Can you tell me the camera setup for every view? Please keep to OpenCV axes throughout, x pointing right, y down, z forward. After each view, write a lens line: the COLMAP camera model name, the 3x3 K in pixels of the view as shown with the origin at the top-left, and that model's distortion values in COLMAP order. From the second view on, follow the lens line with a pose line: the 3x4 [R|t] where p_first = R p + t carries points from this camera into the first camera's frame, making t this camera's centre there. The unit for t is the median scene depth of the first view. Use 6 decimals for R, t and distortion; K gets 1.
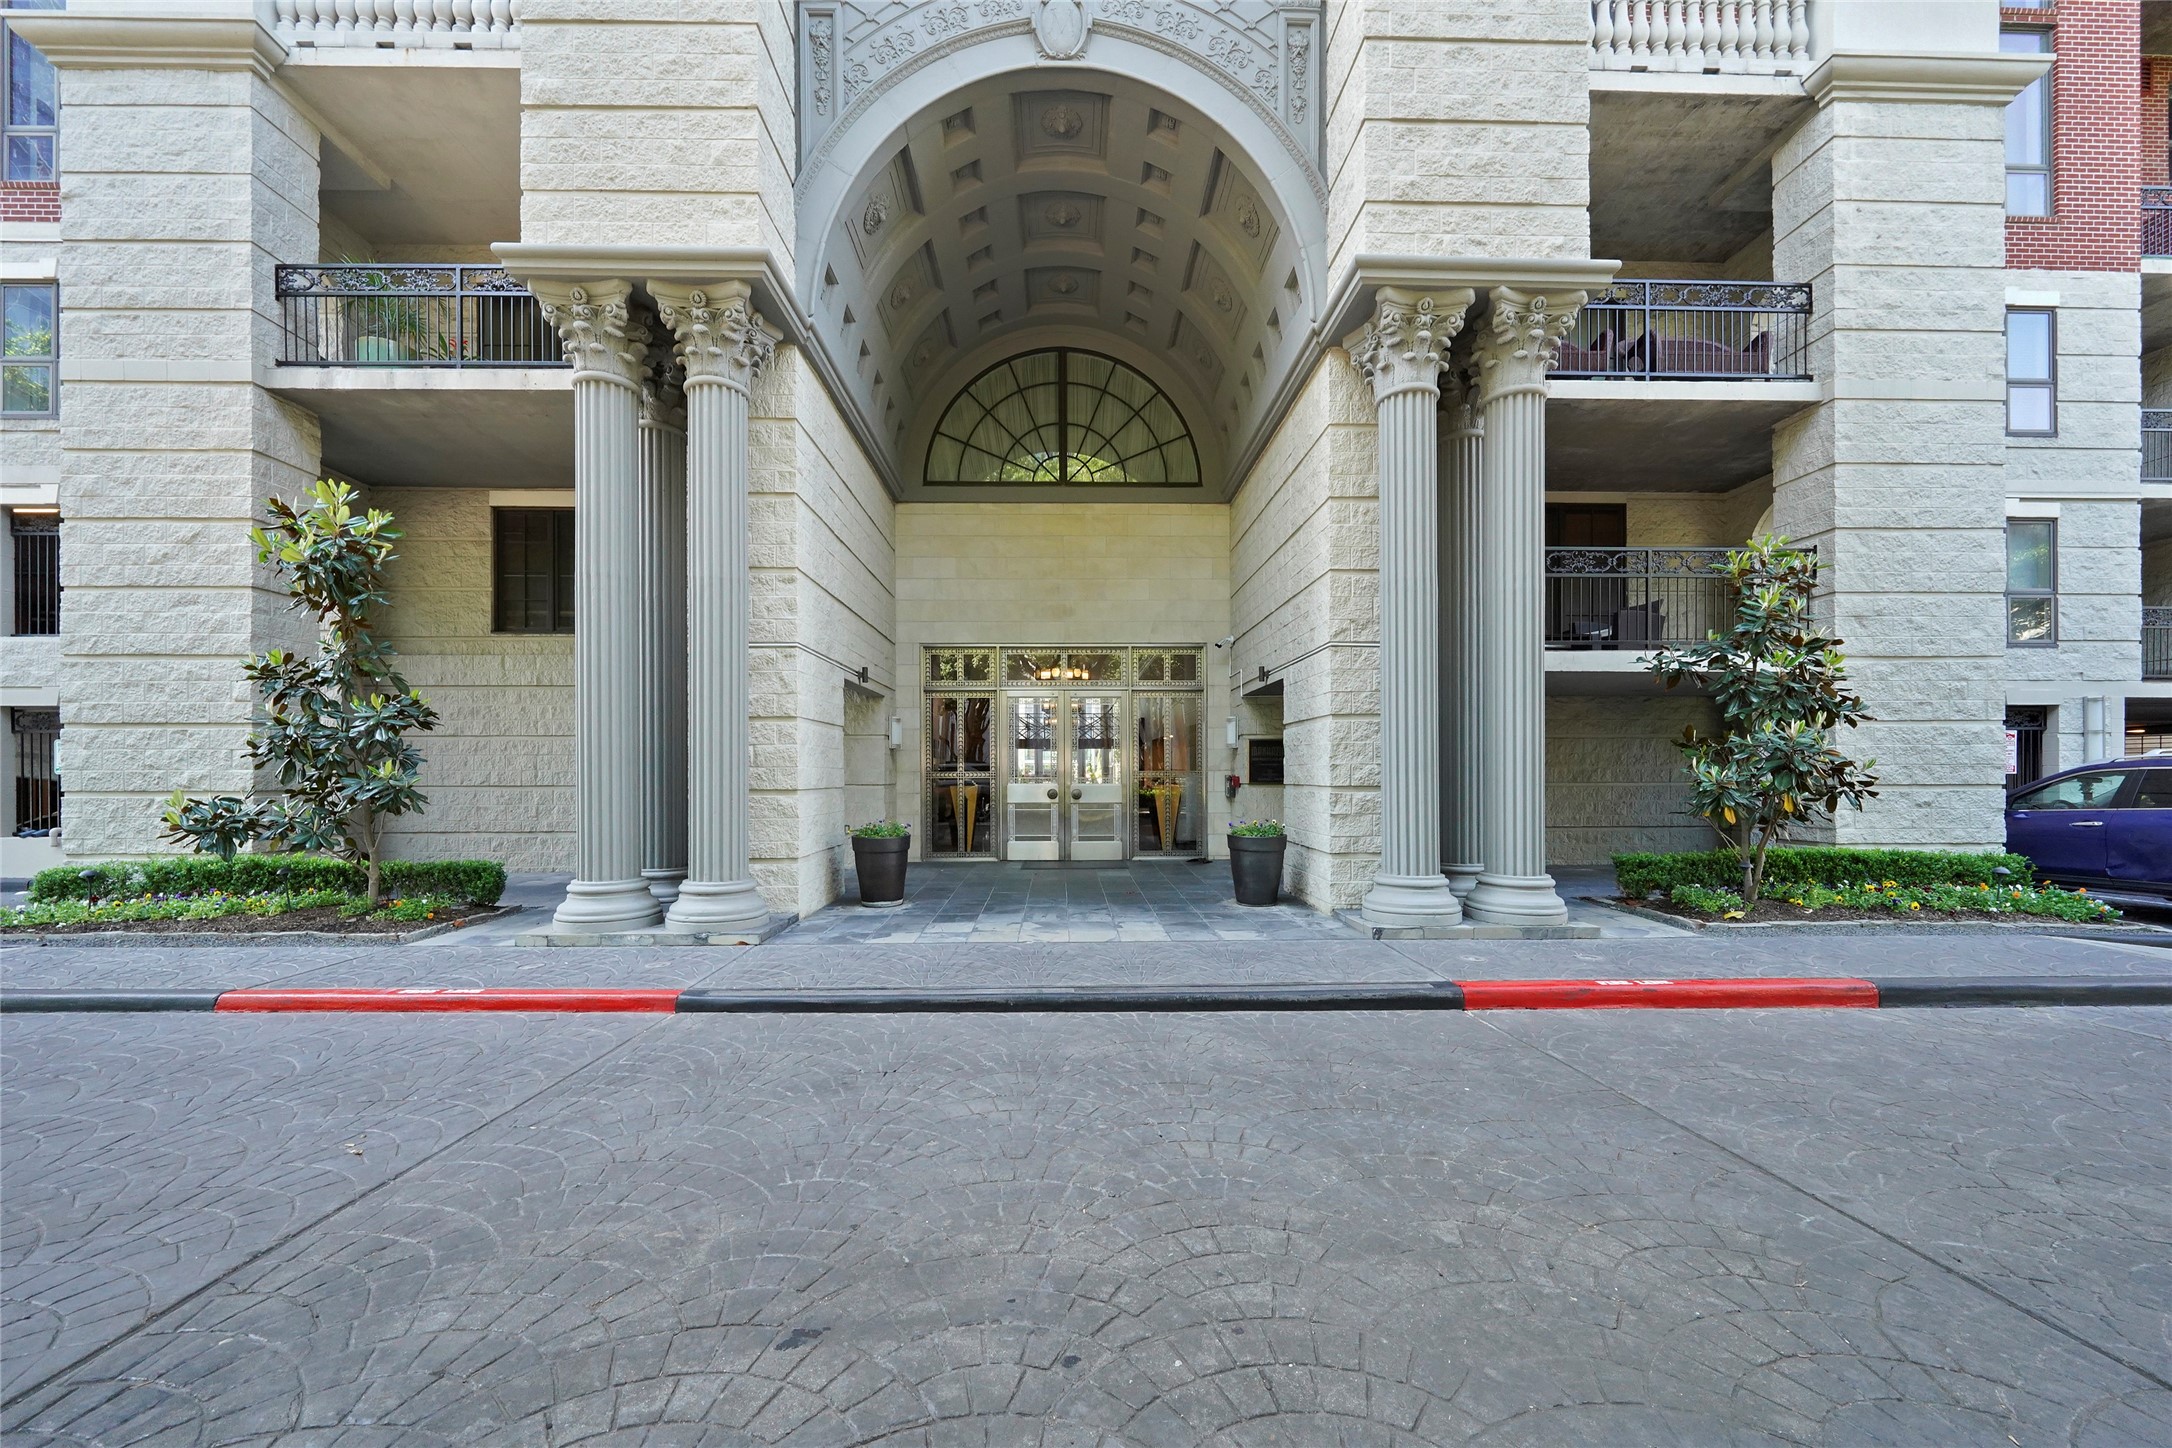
lens RADIAL K [[840.5, 0, 1078.8], [0, 840.5, 771.9], [0, 0, 1]] dist [0.000433, -0.000082]
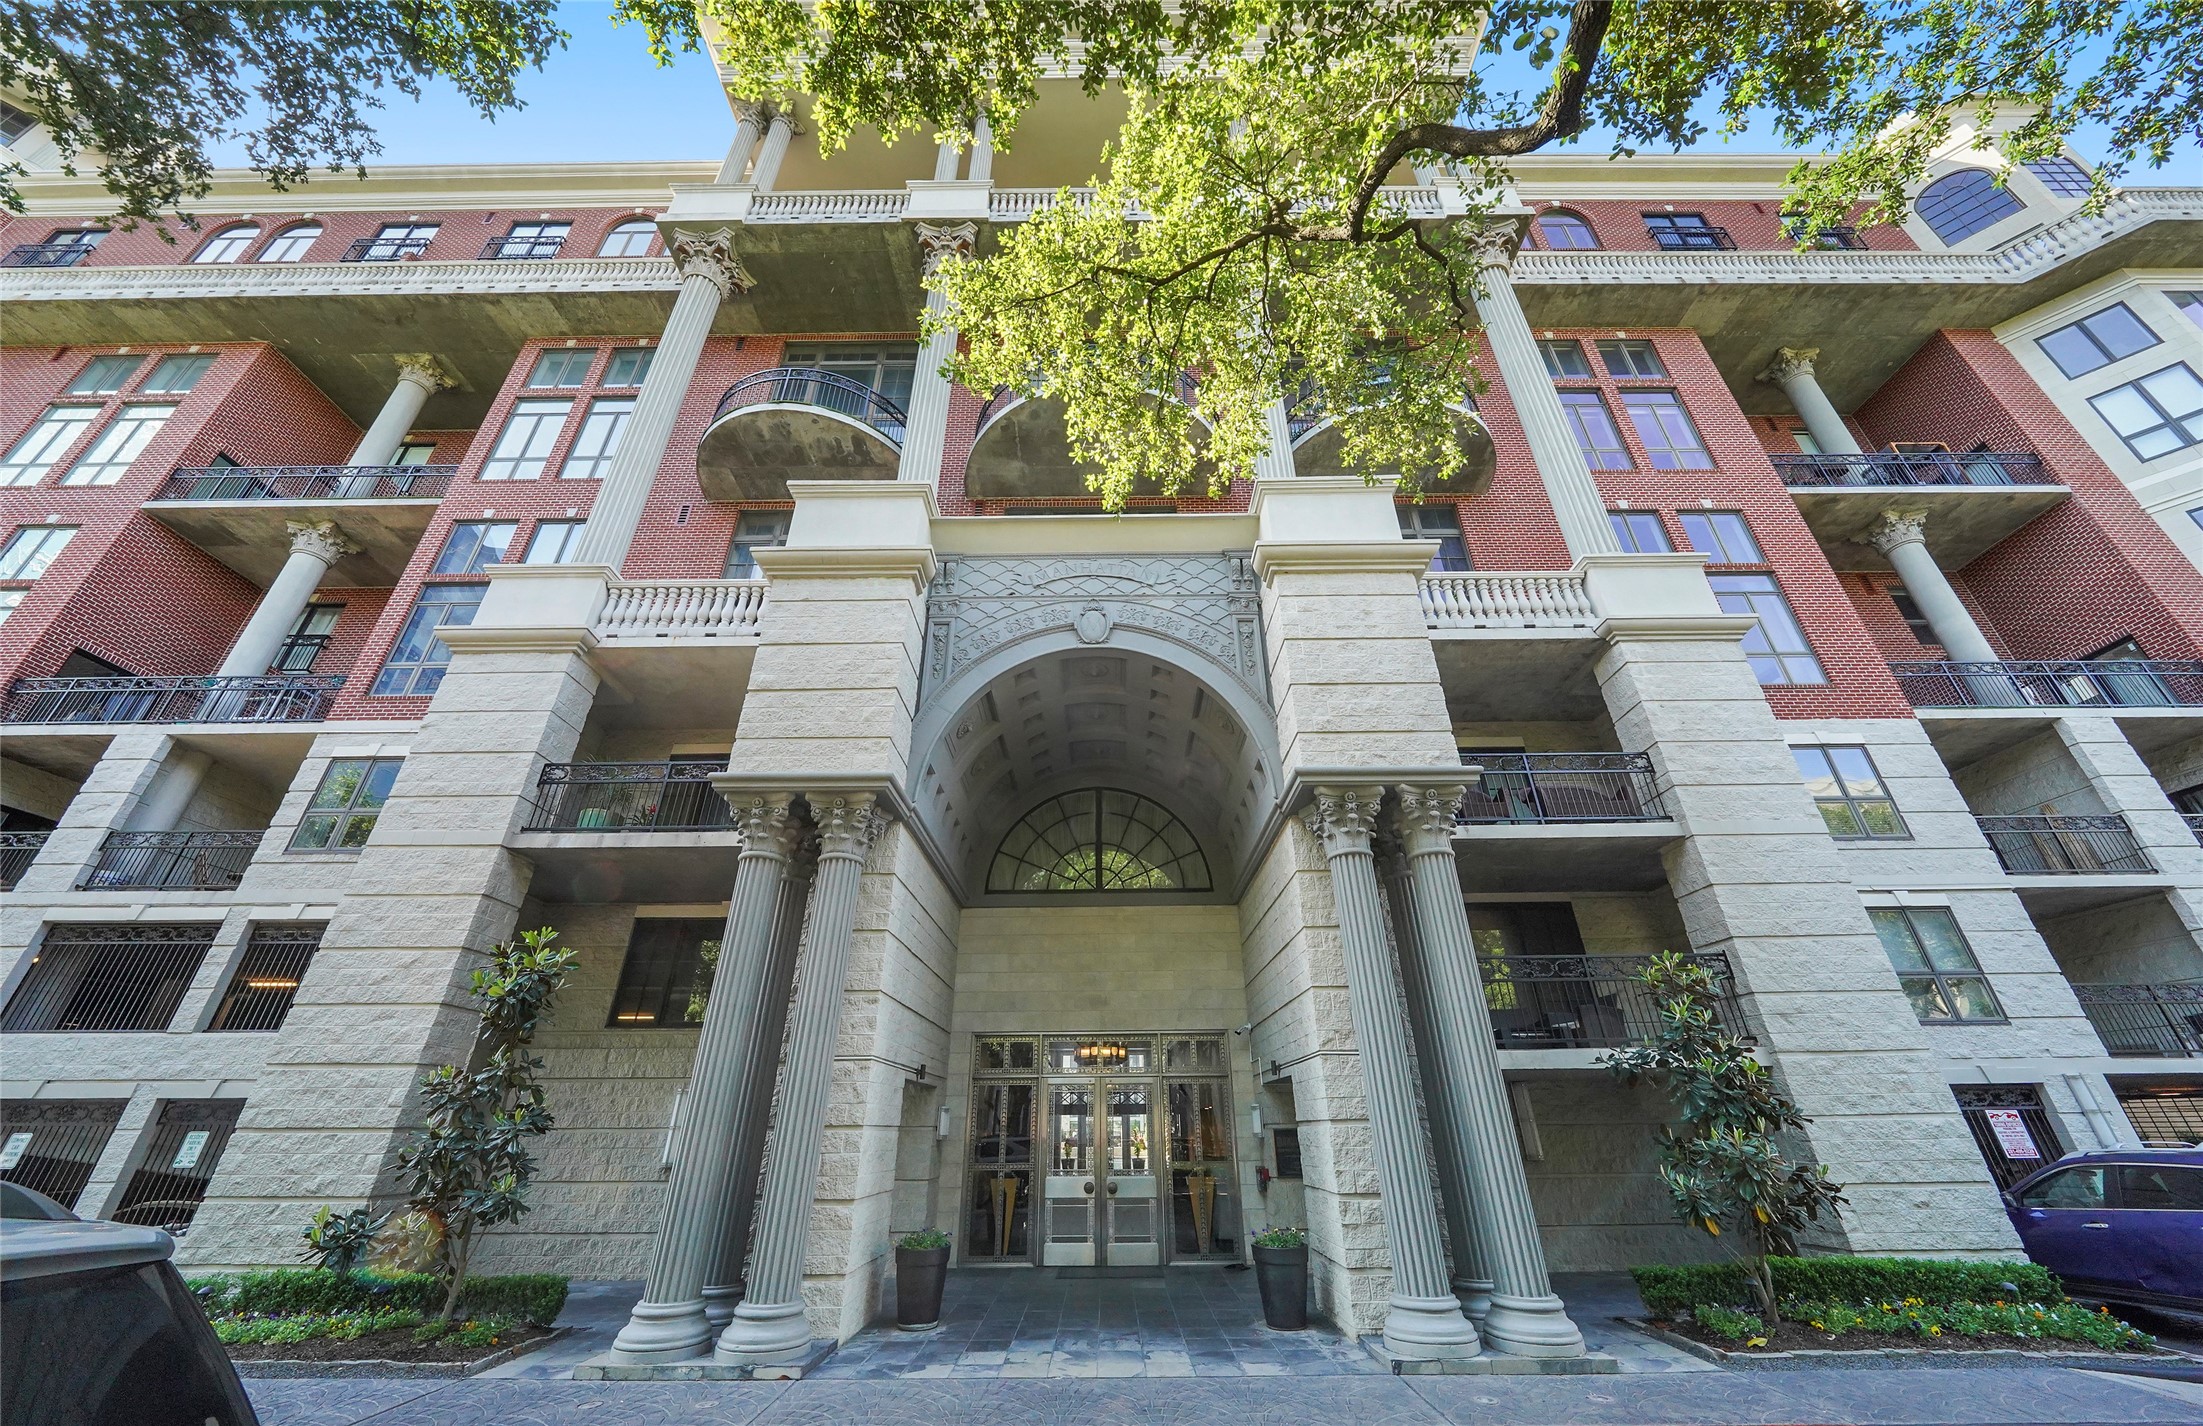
lens RADIAL K [[778.1, 0, 1101.6], [0, 778.1, 711.3], [0, 0, 1]] dist [-0.004904, 0.000631]
pose [[0.999633, -0.015494, -0.022205, 0.022653], [0.002985, 0.878149, -0.478378, -0.048695], [0.026911, 0.478137, 0.877873, -0.183904]]
